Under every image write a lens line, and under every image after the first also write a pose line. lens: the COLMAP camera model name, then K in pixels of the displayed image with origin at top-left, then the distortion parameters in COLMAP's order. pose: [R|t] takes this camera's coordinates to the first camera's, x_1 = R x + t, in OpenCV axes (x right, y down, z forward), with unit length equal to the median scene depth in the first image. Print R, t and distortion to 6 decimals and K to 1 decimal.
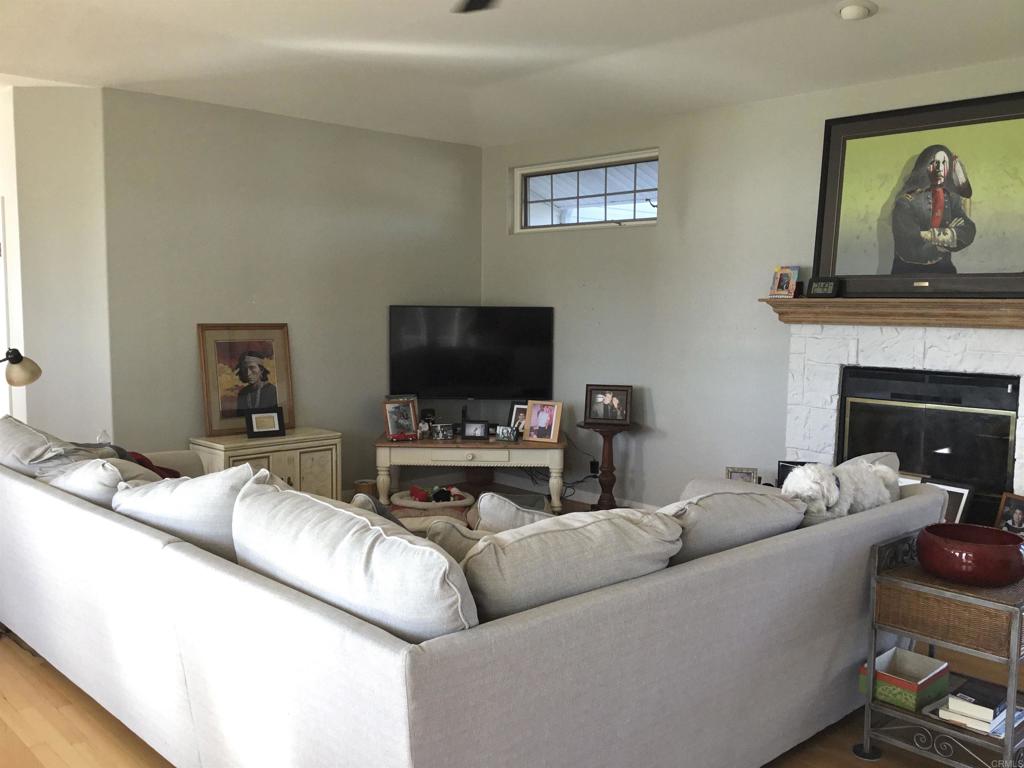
lens RADIAL K [[933.7, 0, 512.3], [0, 933.7, 386.0], [0, 0, 1]] dist [0.041973, -0.070087]
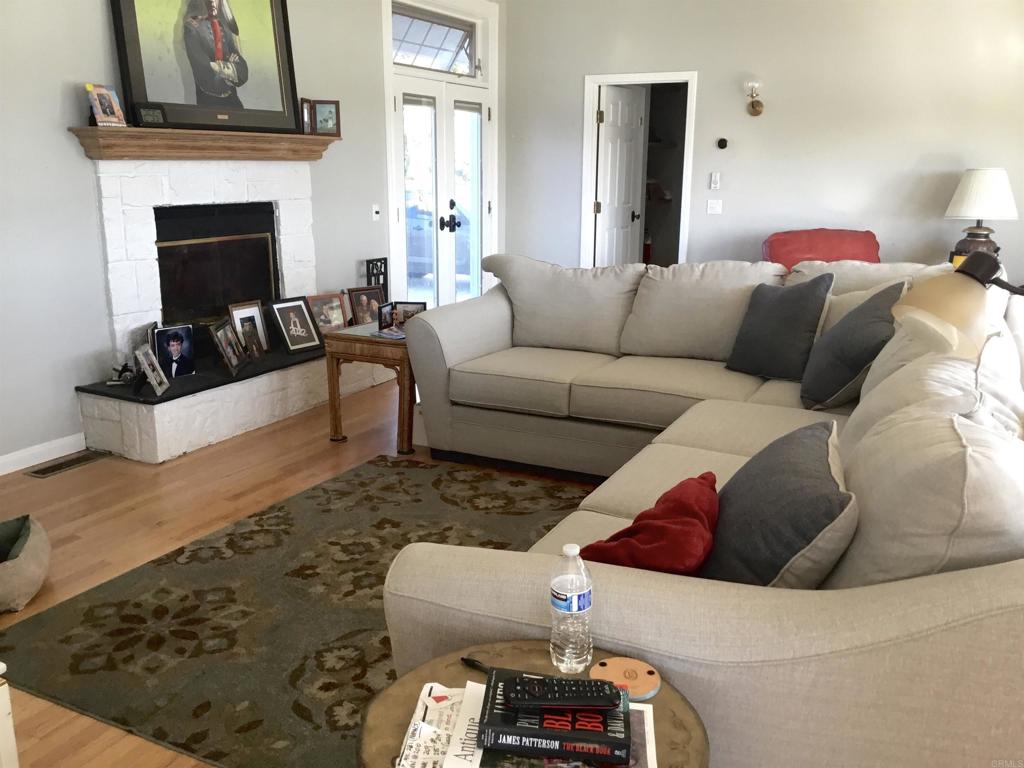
lens RADIAL K [[933.7, 0, 511.0], [0, 933.7, 384.8], [0, 0, 1]] dist [0.041973, -0.070087]
pose [[-0.357799, -0.227484, 0.905666, -0.659944], [0.076200, 0.959526, 0.271117, -0.082221], [-0.930684, 0.166017, -0.325983, 1.088576]]
